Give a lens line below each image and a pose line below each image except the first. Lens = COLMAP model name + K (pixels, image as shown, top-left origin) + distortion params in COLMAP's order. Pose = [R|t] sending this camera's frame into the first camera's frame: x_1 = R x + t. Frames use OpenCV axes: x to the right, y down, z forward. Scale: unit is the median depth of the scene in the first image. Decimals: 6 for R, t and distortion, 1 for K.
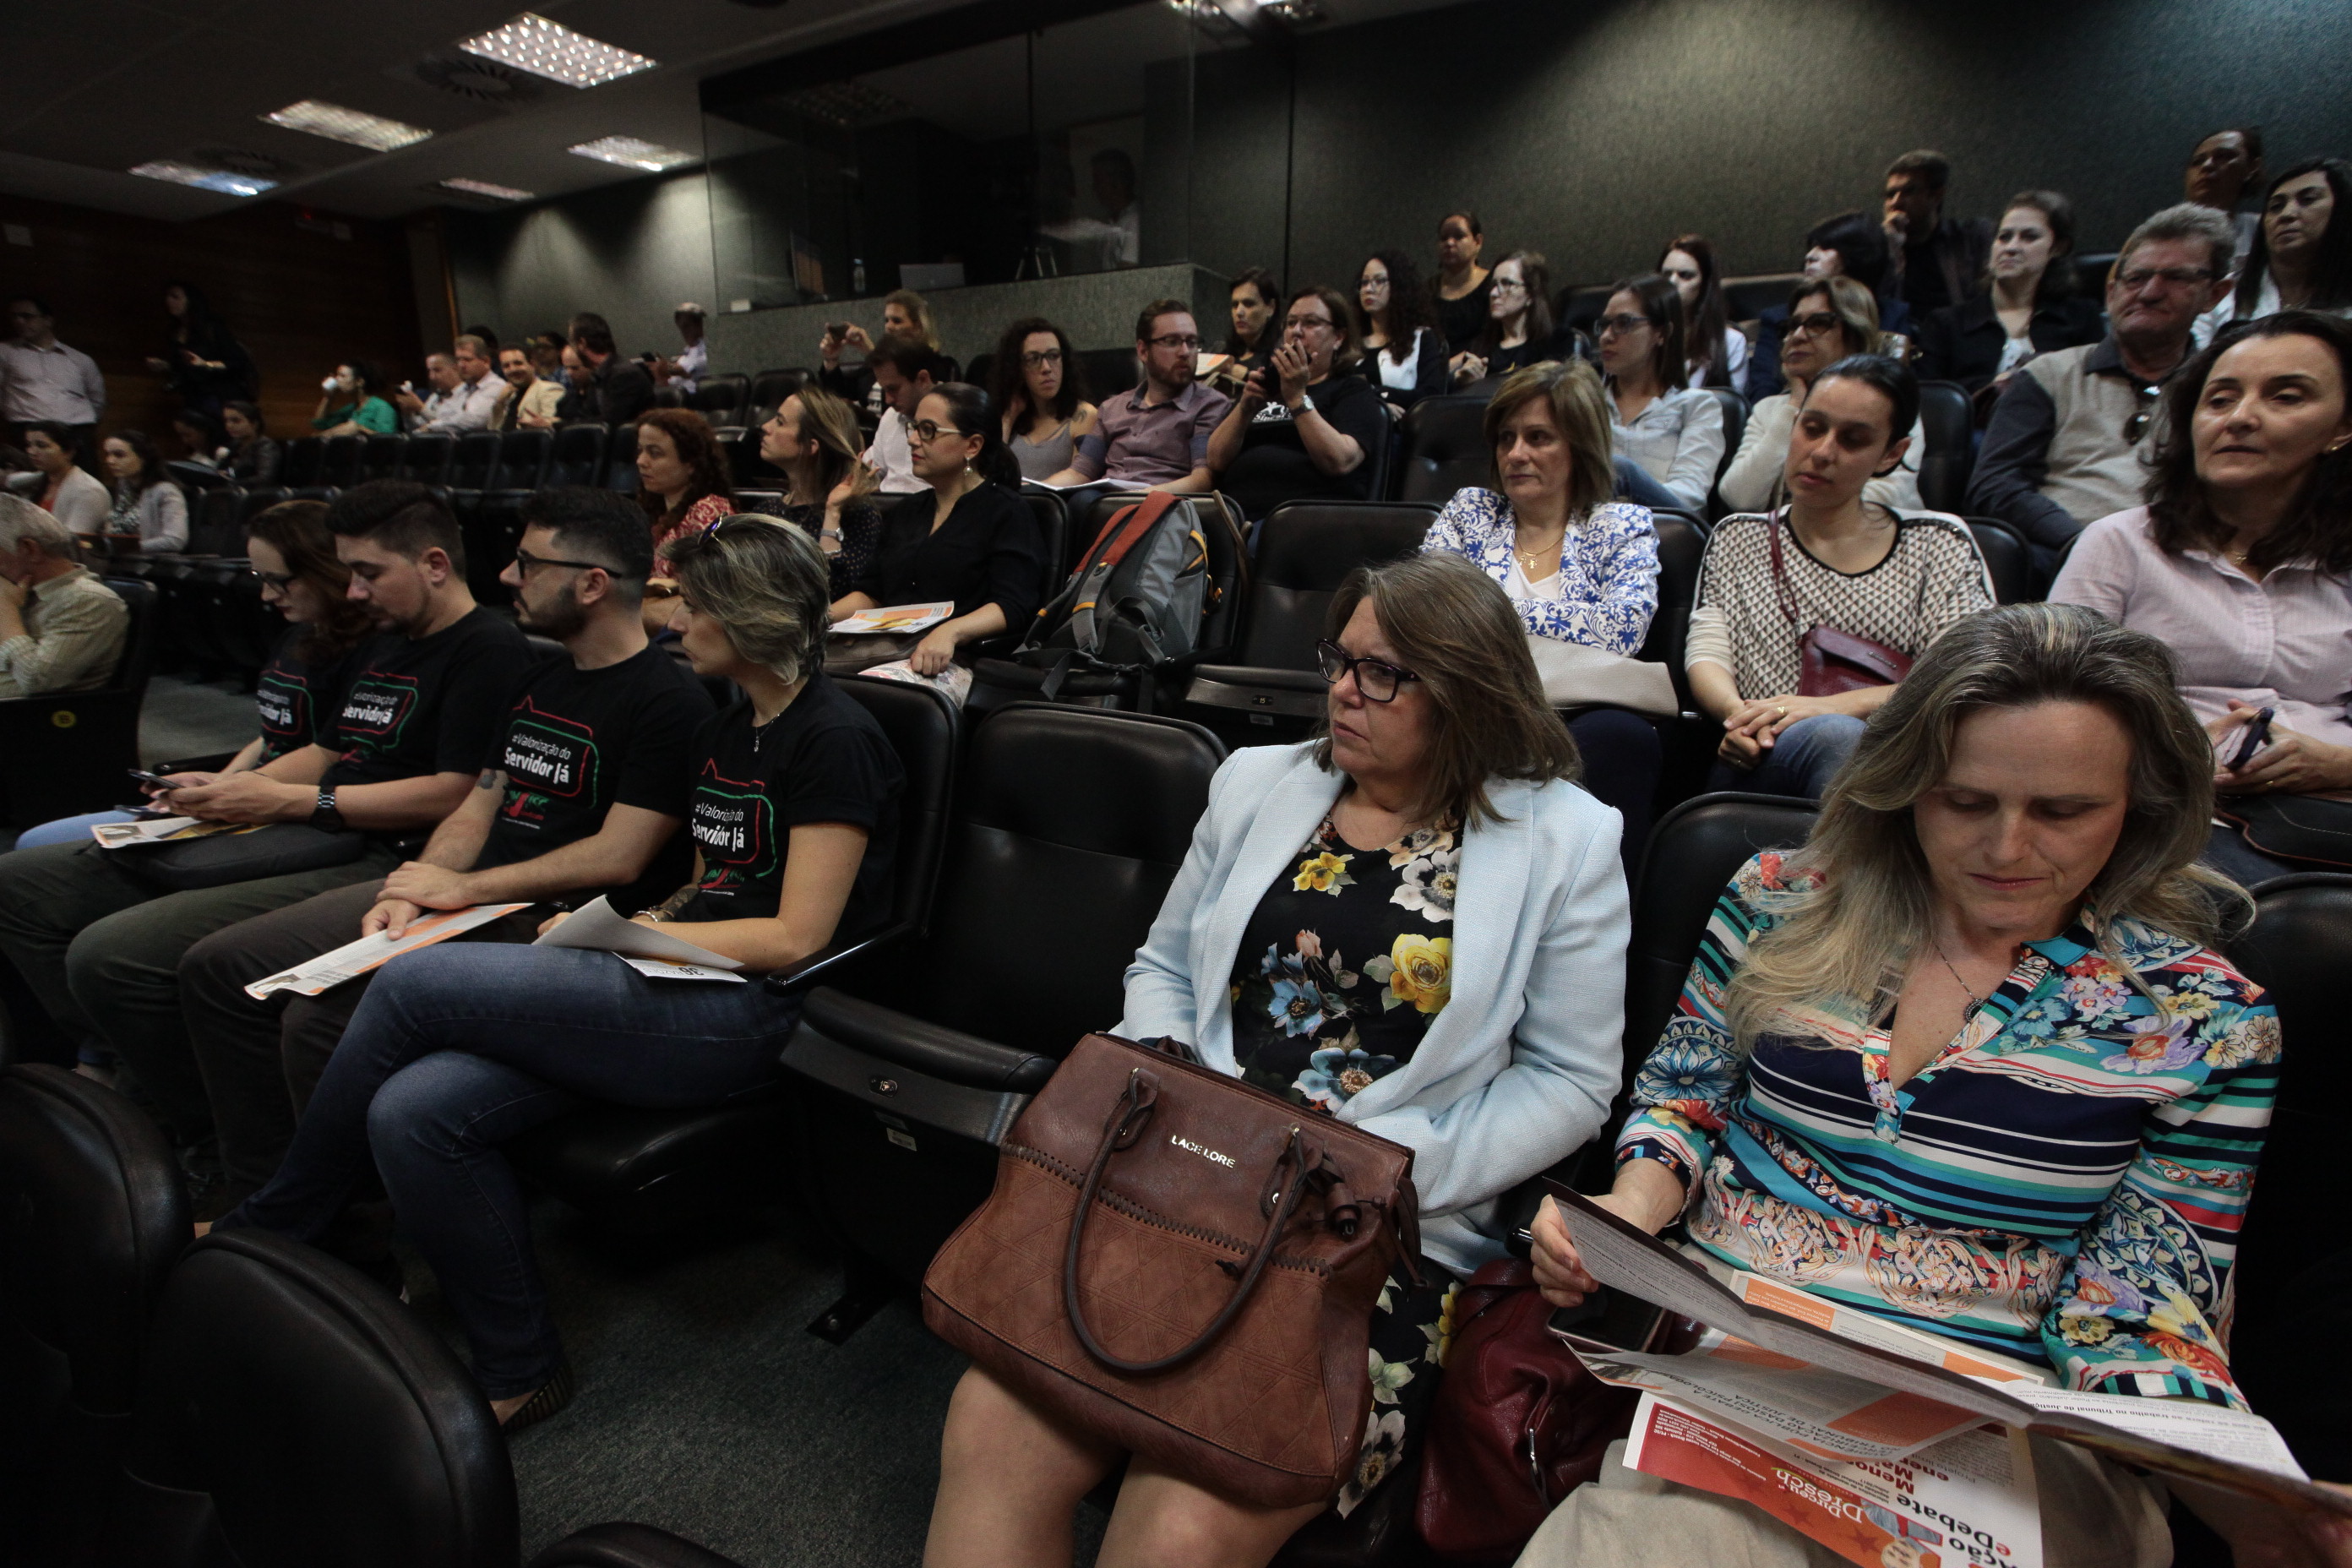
lens RADIAL K [[1062.6, 0, 1170.4], [0, 1062.6, 787.6], [0, 0, 1]] dist [-0.052117, 0.015367]
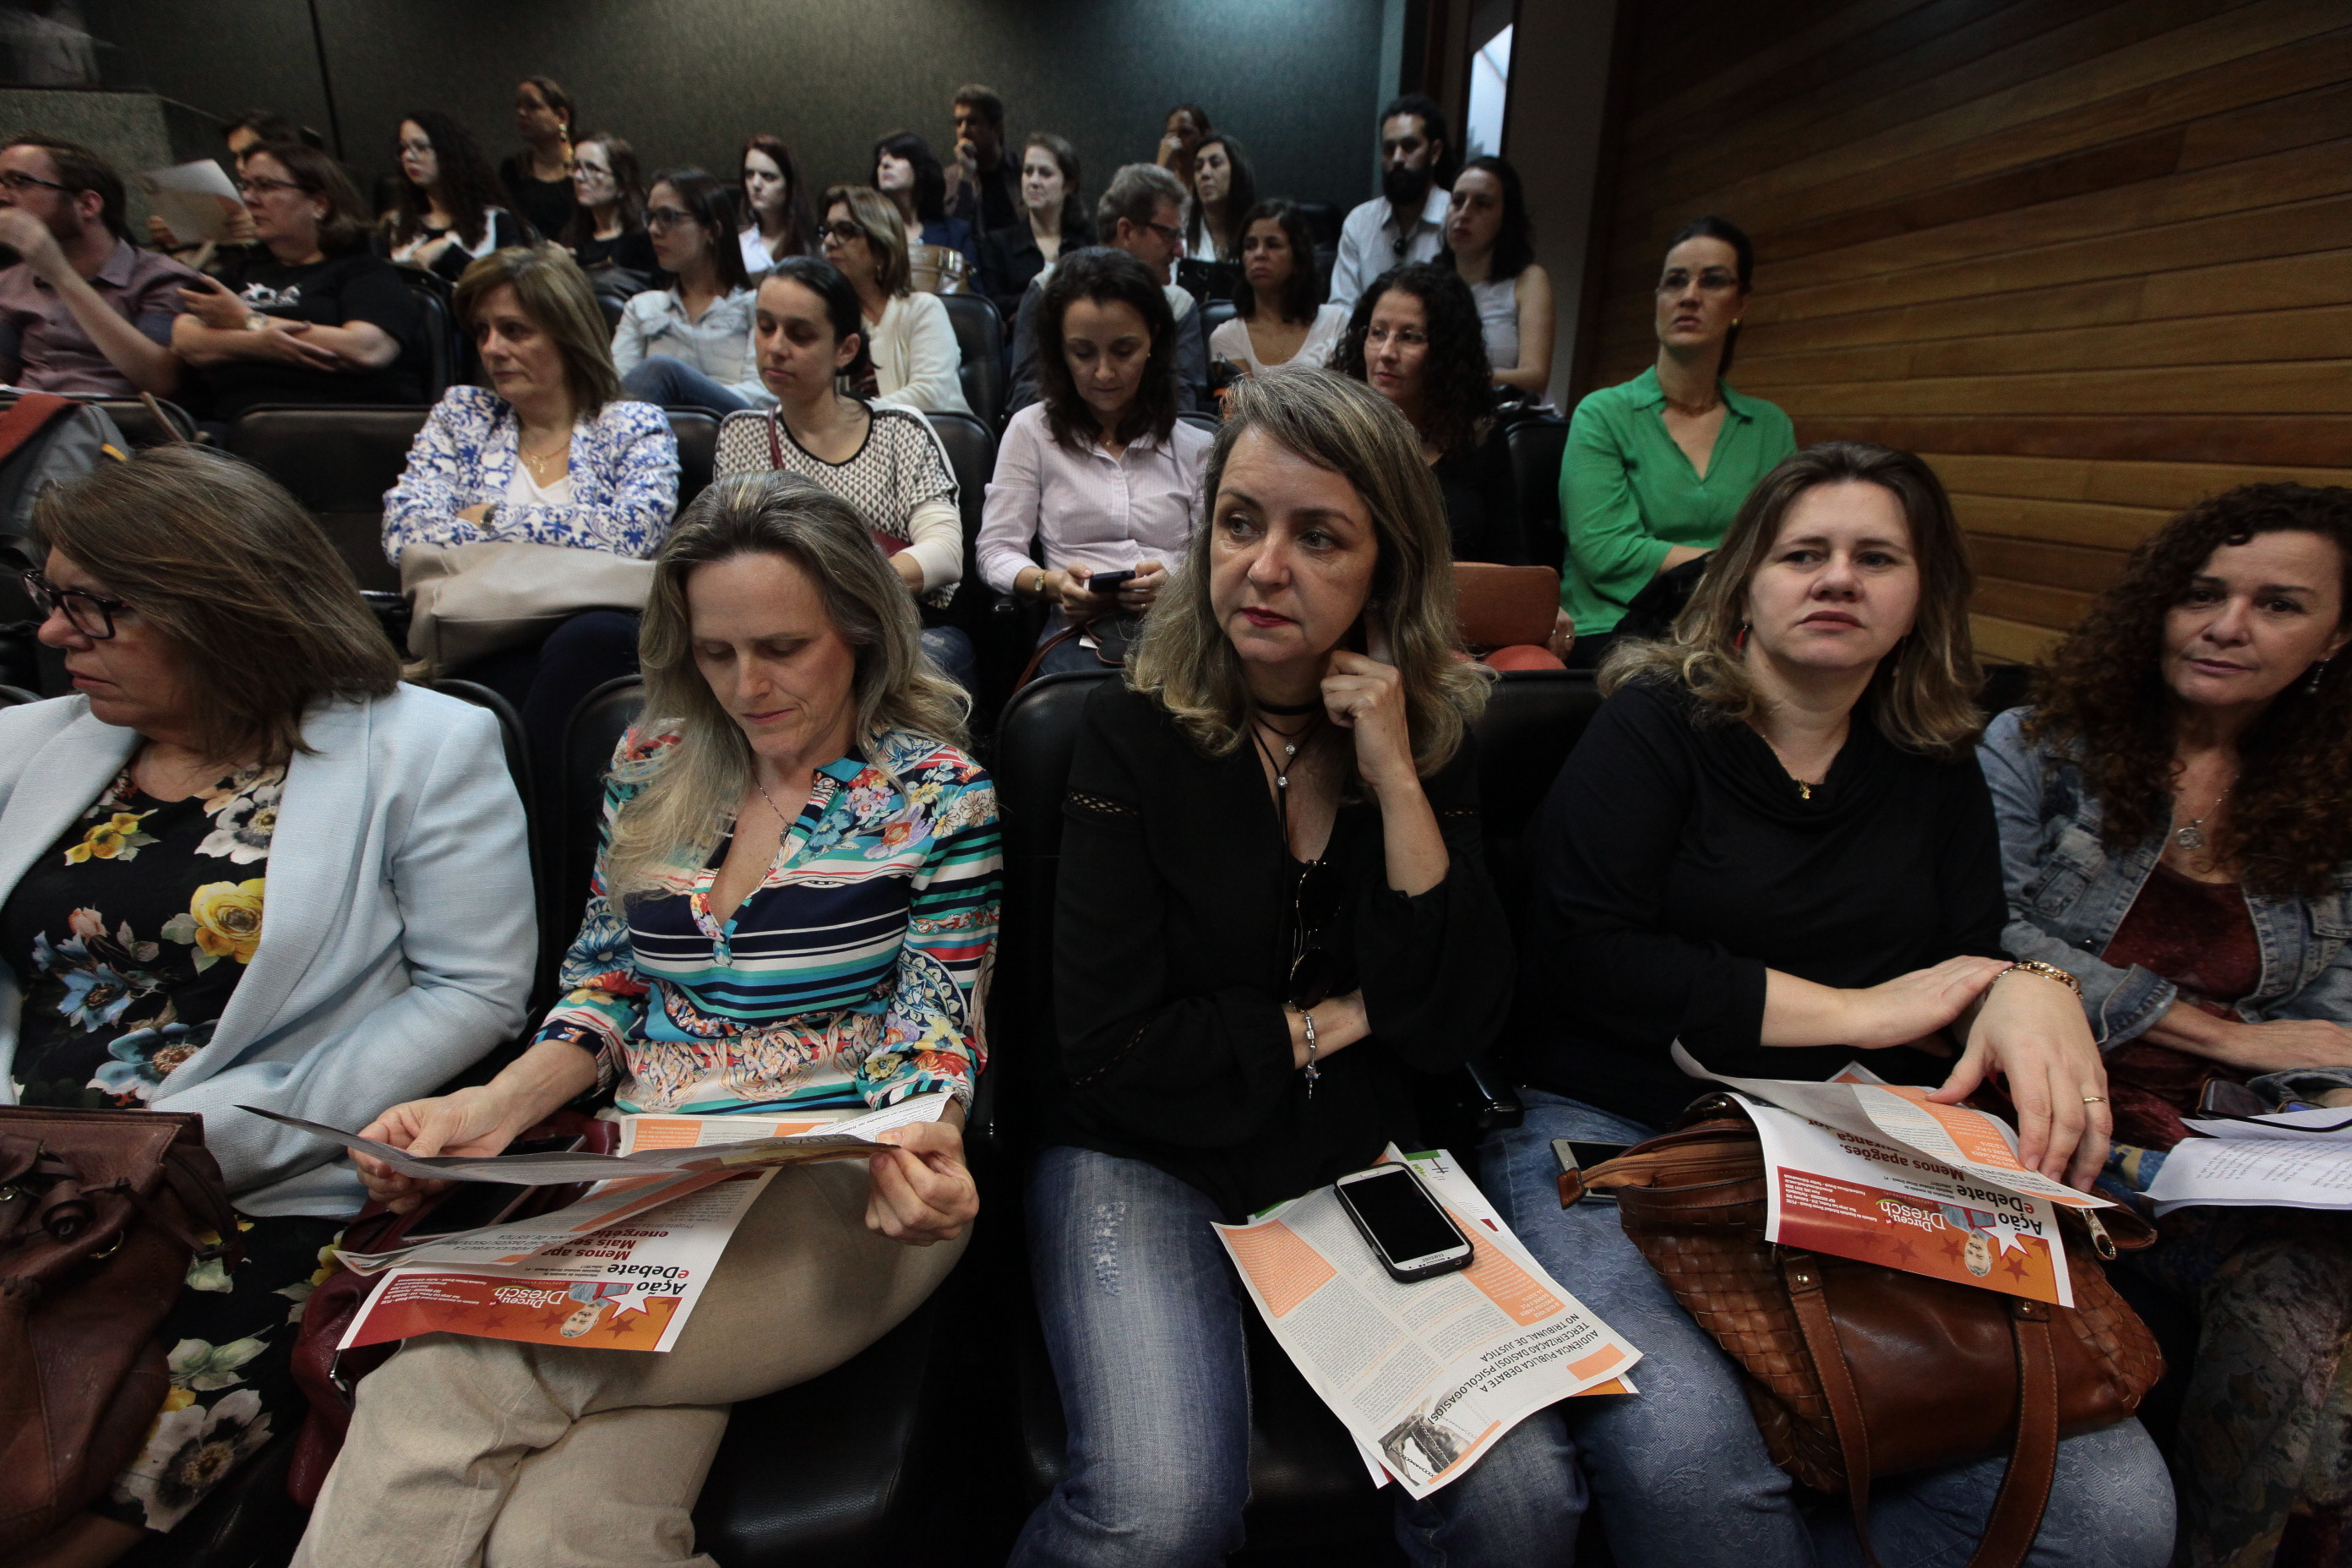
lens RADIAL K [[1059.3, 0, 1148.3], [0, 1059.3, 809.3], [0, 0, 1]] dist [-0.074465, 0.021236]
pose [[0.793487, -0.203358, 0.573606, 0.356804], [0.145322, 0.978568, 0.145899, 0.063205], [-0.590983, -0.032411, 0.806033, -0.149344]]
